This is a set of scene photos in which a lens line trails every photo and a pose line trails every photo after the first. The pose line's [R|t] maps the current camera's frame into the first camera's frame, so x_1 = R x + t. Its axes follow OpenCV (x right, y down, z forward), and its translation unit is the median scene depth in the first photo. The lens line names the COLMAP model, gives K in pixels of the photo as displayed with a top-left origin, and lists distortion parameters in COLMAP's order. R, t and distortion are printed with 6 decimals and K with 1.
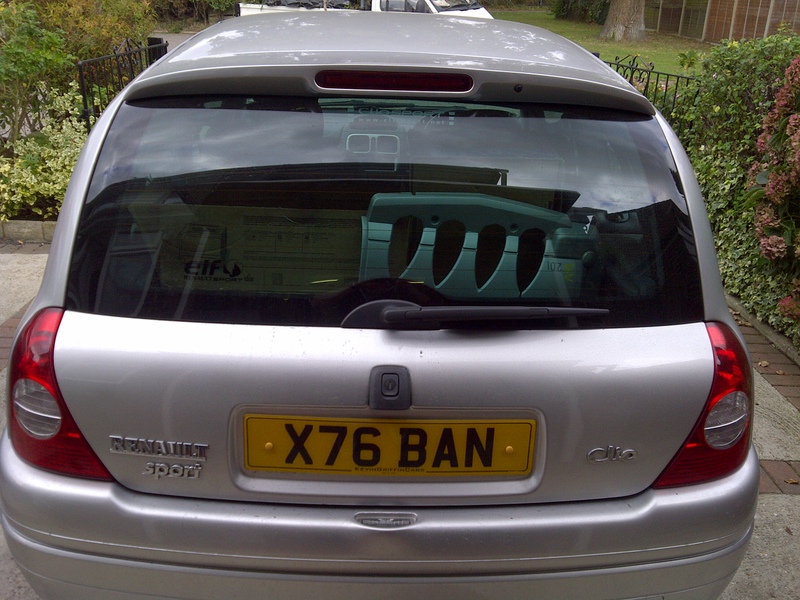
lens RADIAL K [[806.7, 0, 400.0], [0, 806.7, 300.0], [0, 0, 1]] dist [0.047366, -0.037673]
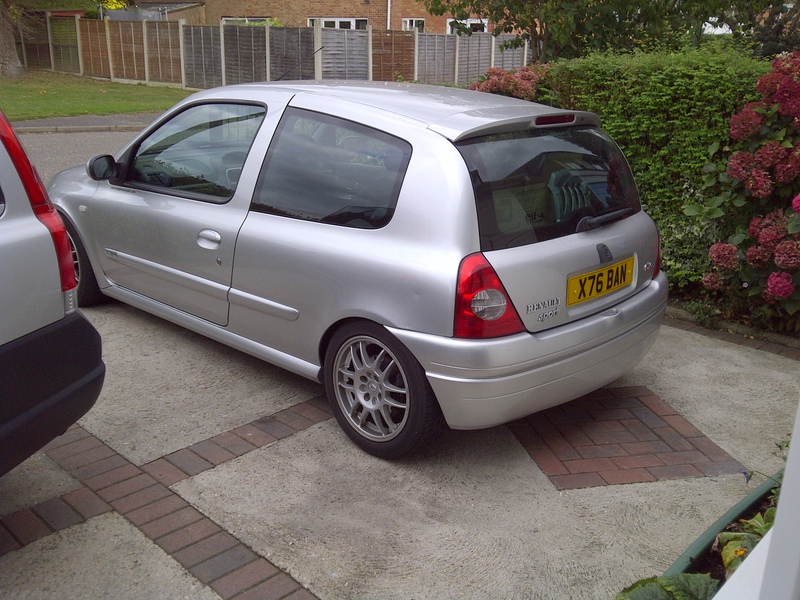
lens RADIAL K [[806.7, 0, 400.0], [0, 806.7, 300.0], [0, 0, 1]] dist [0.047366, -0.037673]
pose [[0.713400, -0.225440, 0.663503, -0.601269], [0.247085, 0.966952, 0.062877, -0.016382], [-0.655751, 0.119086, 0.745527, -0.099778]]
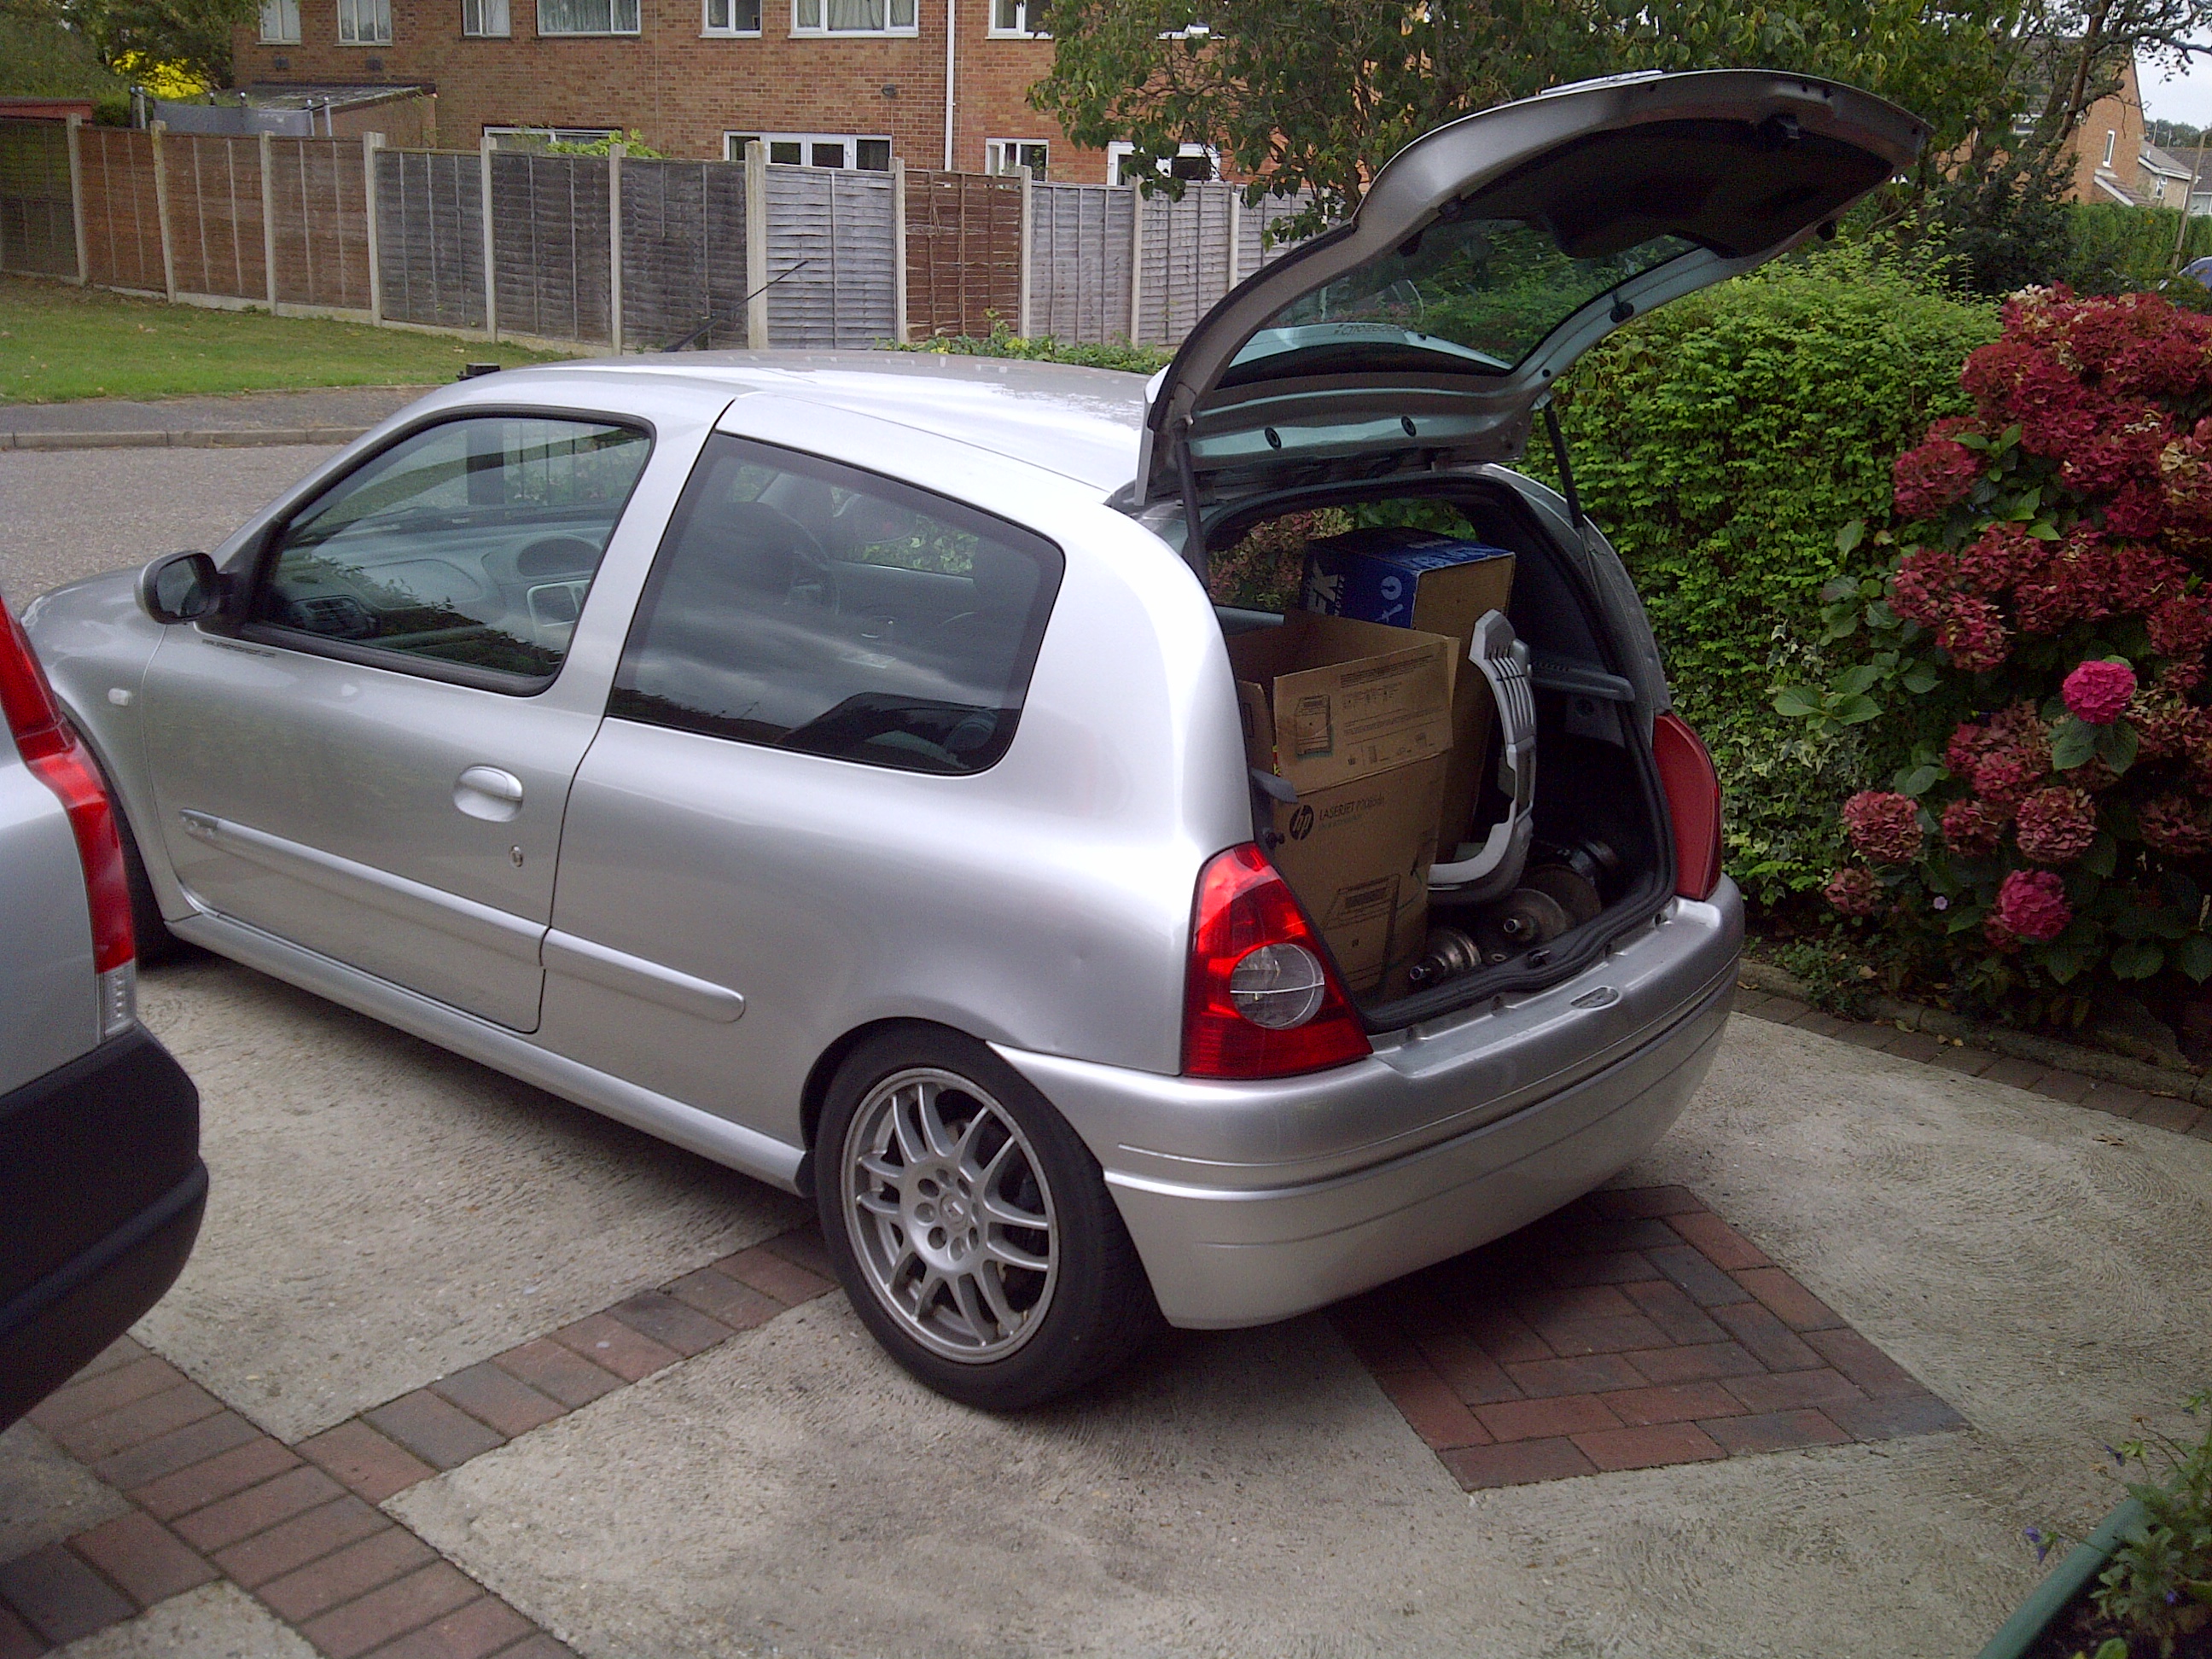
lens RADIAL K [[2235.7, 0, 1106.0], [0, 2235.7, 829.5], [0, 0, 1]] dist [0.047777, -0.027246]
pose [[0.673846, -0.203208, 0.710379, -0.609719], [0.246323, 0.968220, 0.043309, -0.033329], [-0.696603, 0.145799, 0.702486, -0.097702]]
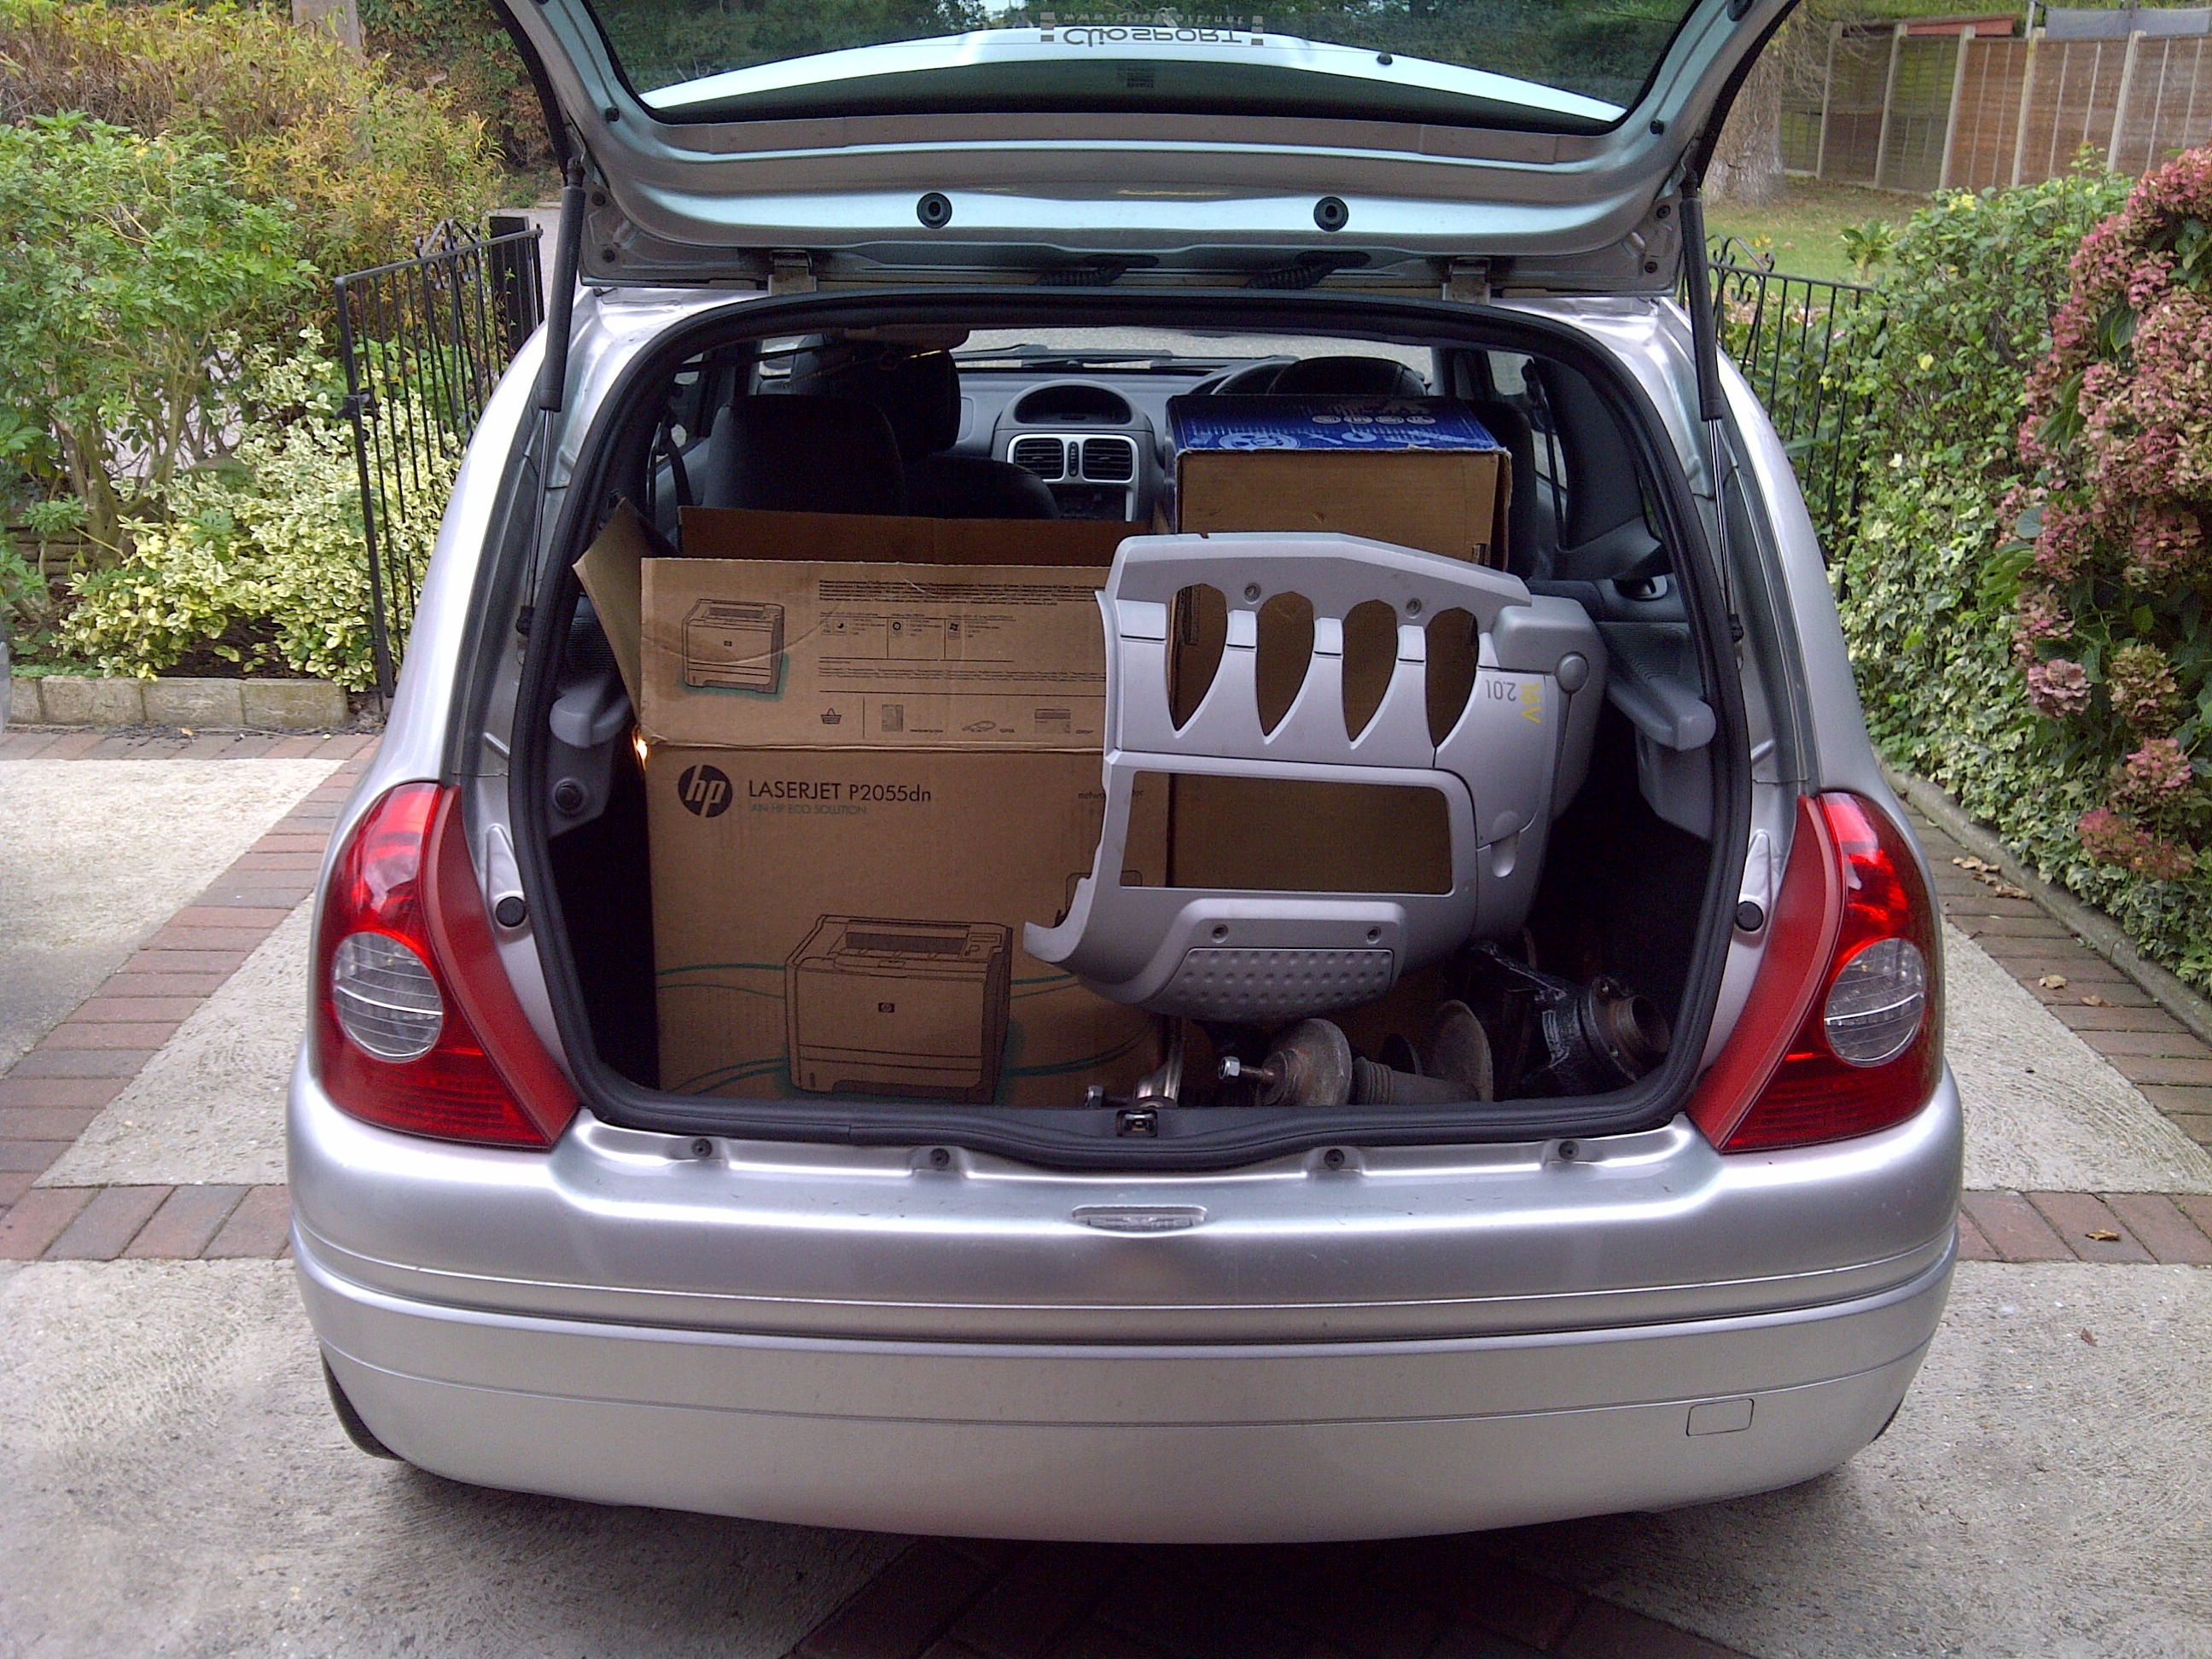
lens RADIAL K [[2242.5, 0, 1147.4], [0, 2242.5, 847.9], [0, 0, 1]] dist [0.078356, -0.112299]
pose [[0.999732, -0.022495, 0.005414, -0.005614], [0.022680, 0.999056, -0.037063, 0.037883], [-0.004575, 0.037176, 0.999298, -0.107001]]
